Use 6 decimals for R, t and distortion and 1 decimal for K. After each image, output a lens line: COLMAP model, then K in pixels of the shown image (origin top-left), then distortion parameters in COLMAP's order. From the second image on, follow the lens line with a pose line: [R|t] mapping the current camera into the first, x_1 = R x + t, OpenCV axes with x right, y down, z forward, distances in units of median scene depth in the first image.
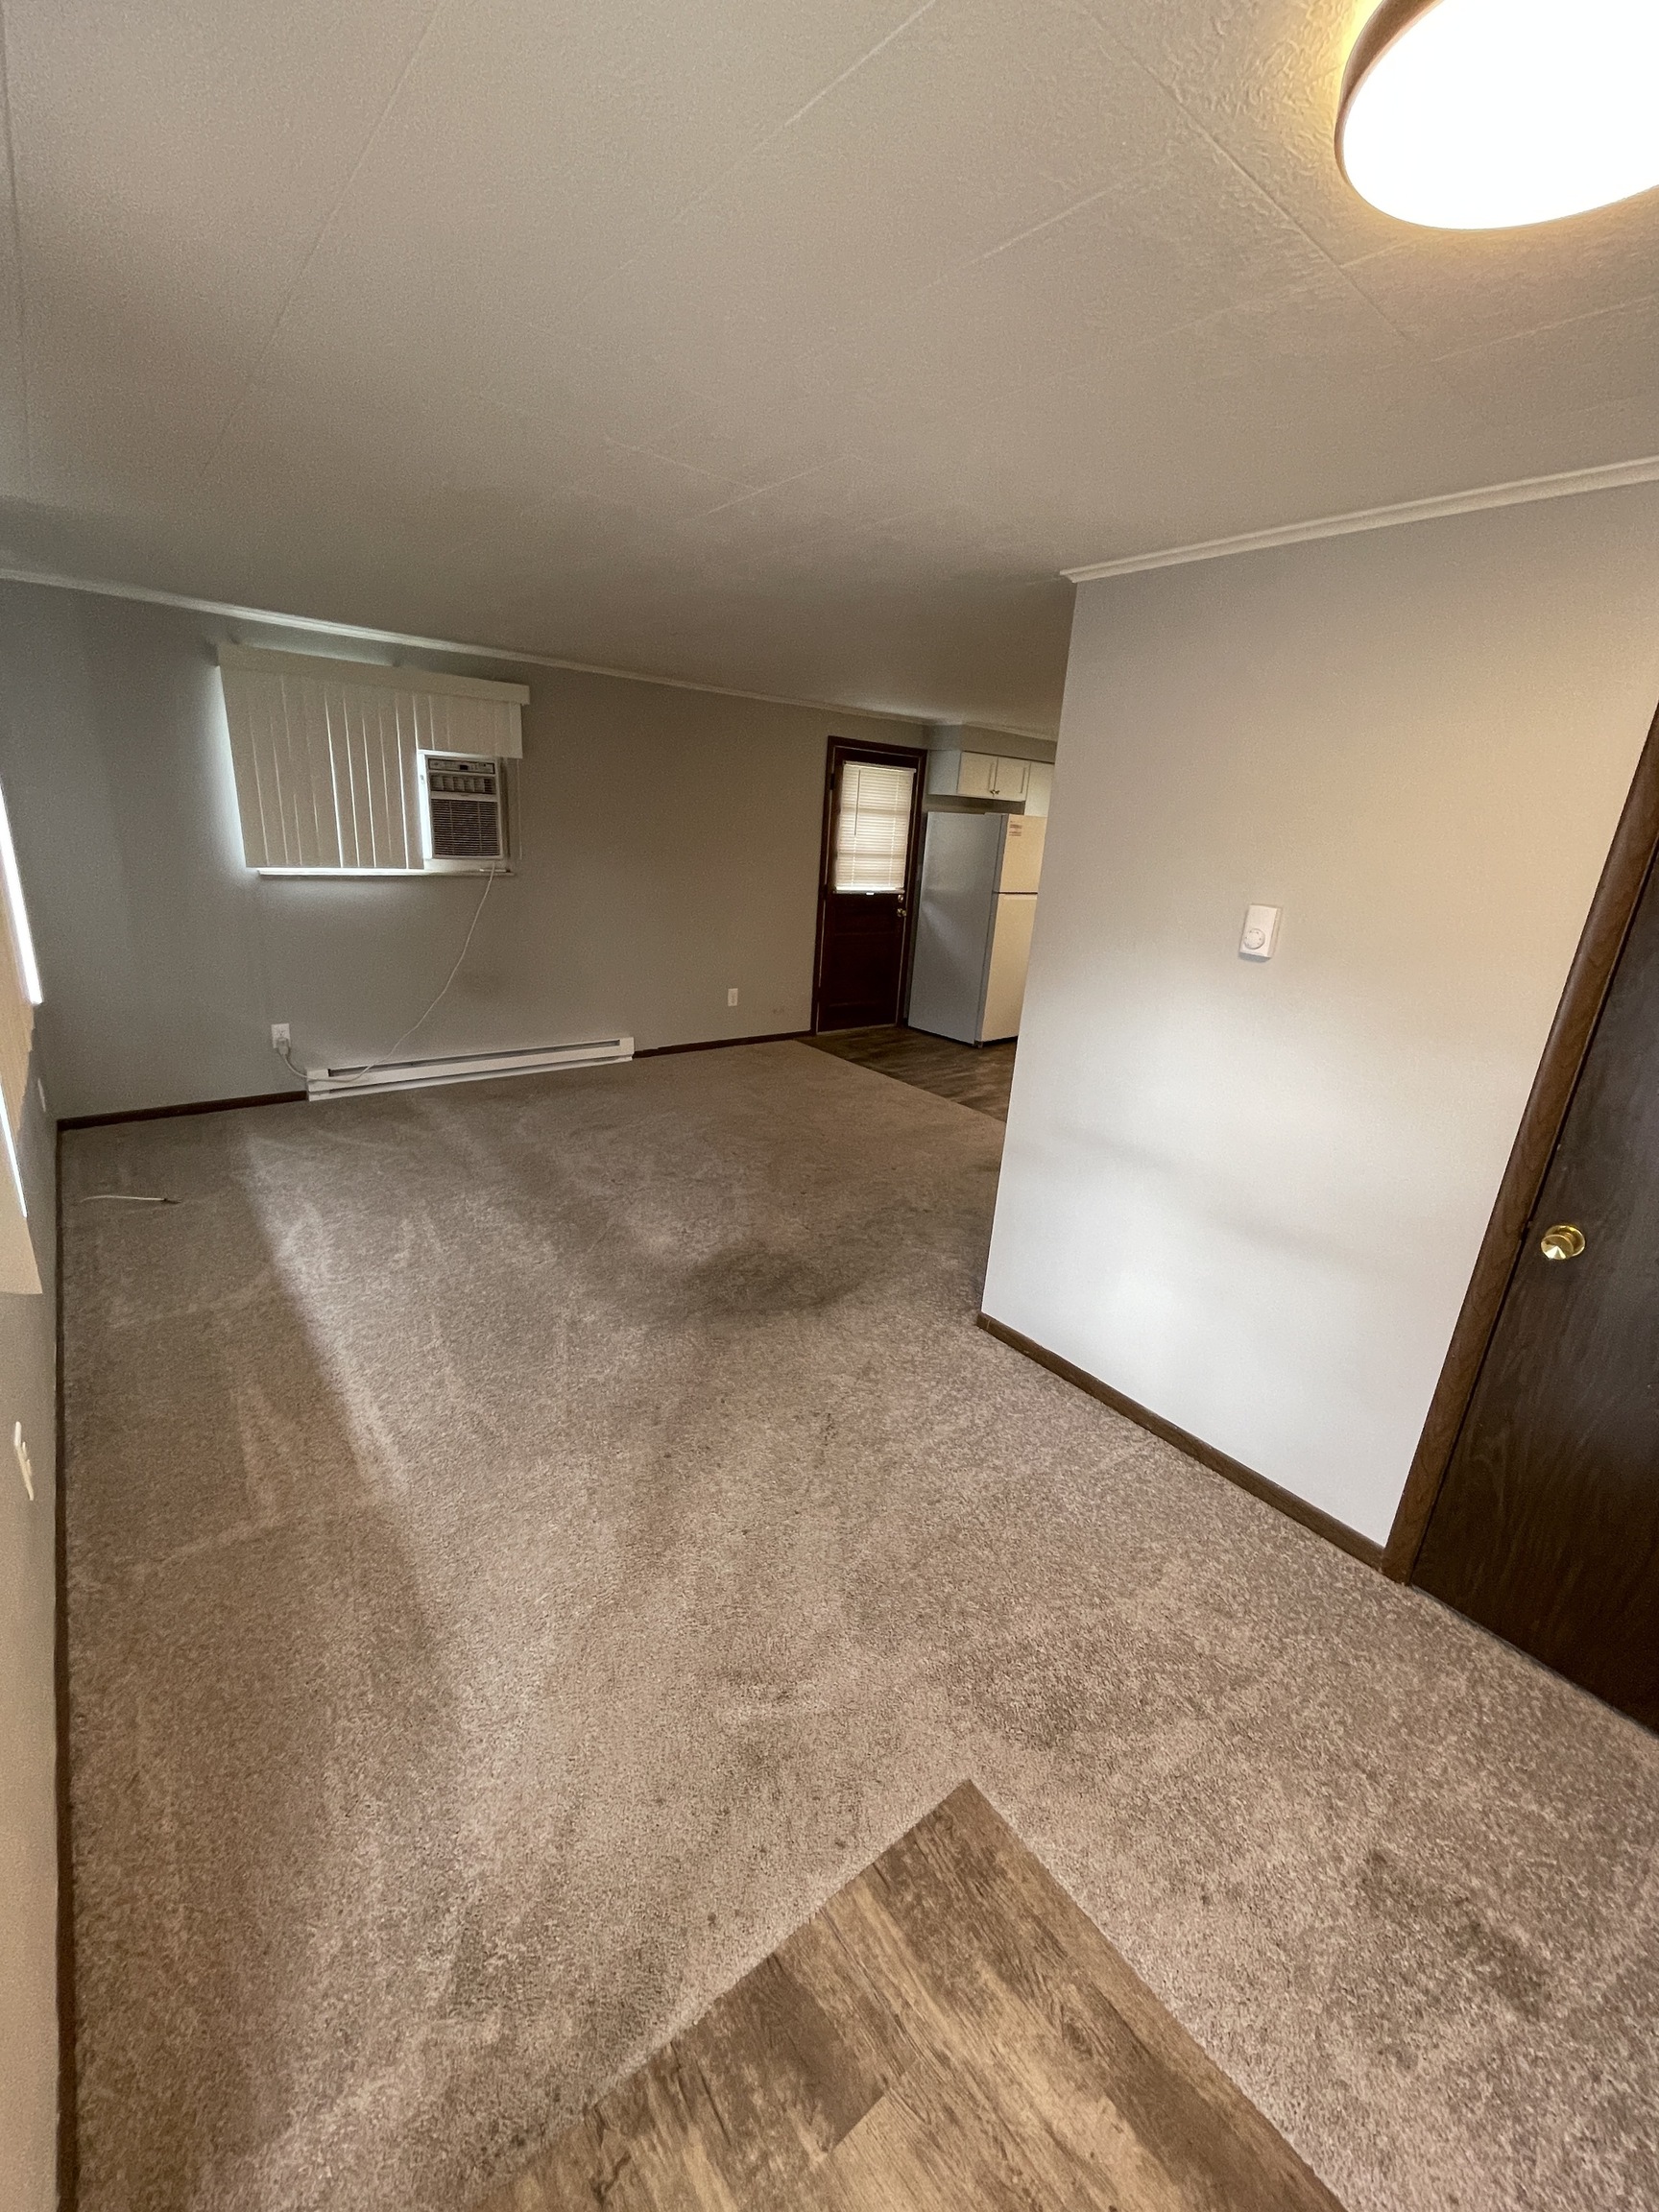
lens RADIAL K [[879.1, 0, 838.9], [0, 879.1, 1098.2], [0, 0, 1]] dist [-0.025182, -0.002179]
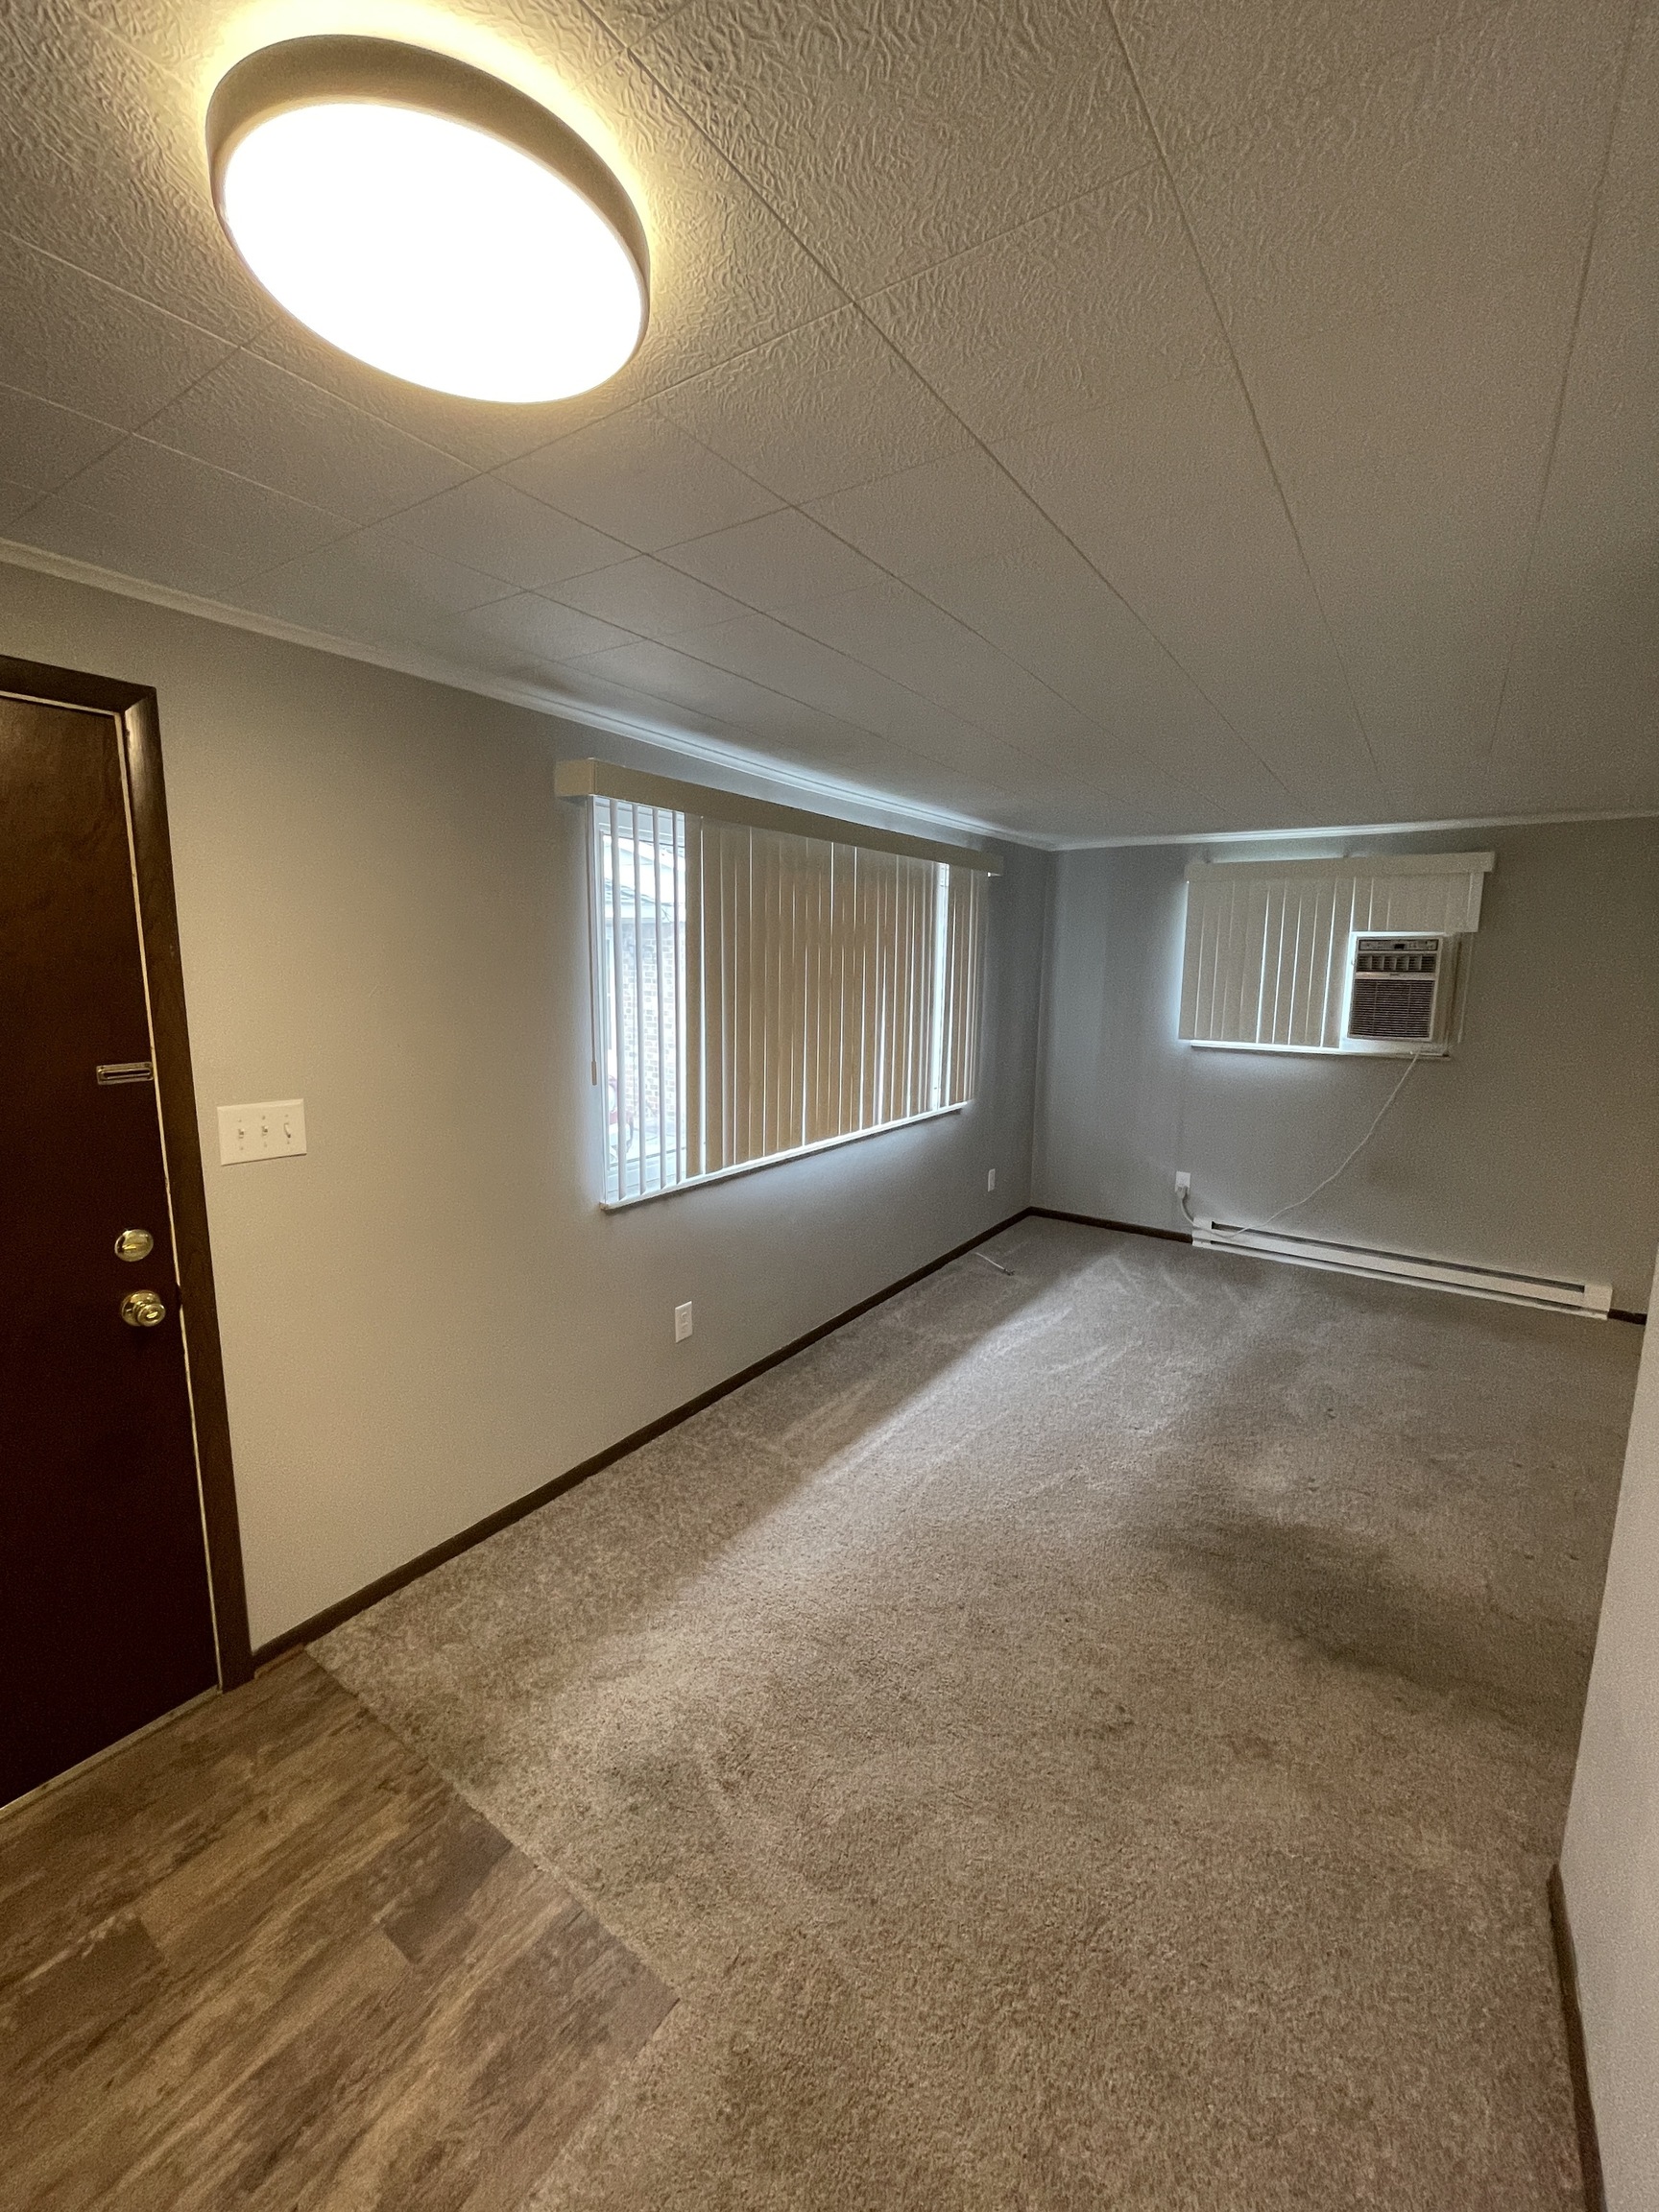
lens RADIAL K [[879.1, 0, 838.9], [0, 879.1, 1098.2], [0, 0, 1]] dist [-0.025182, -0.002179]
pose [[0.270042, 0.080758, -0.959456, 0.341345], [-0.285120, 0.958492, 0.000429, -0.051028], [0.919665, 0.273444, 0.281859, 0.232794]]
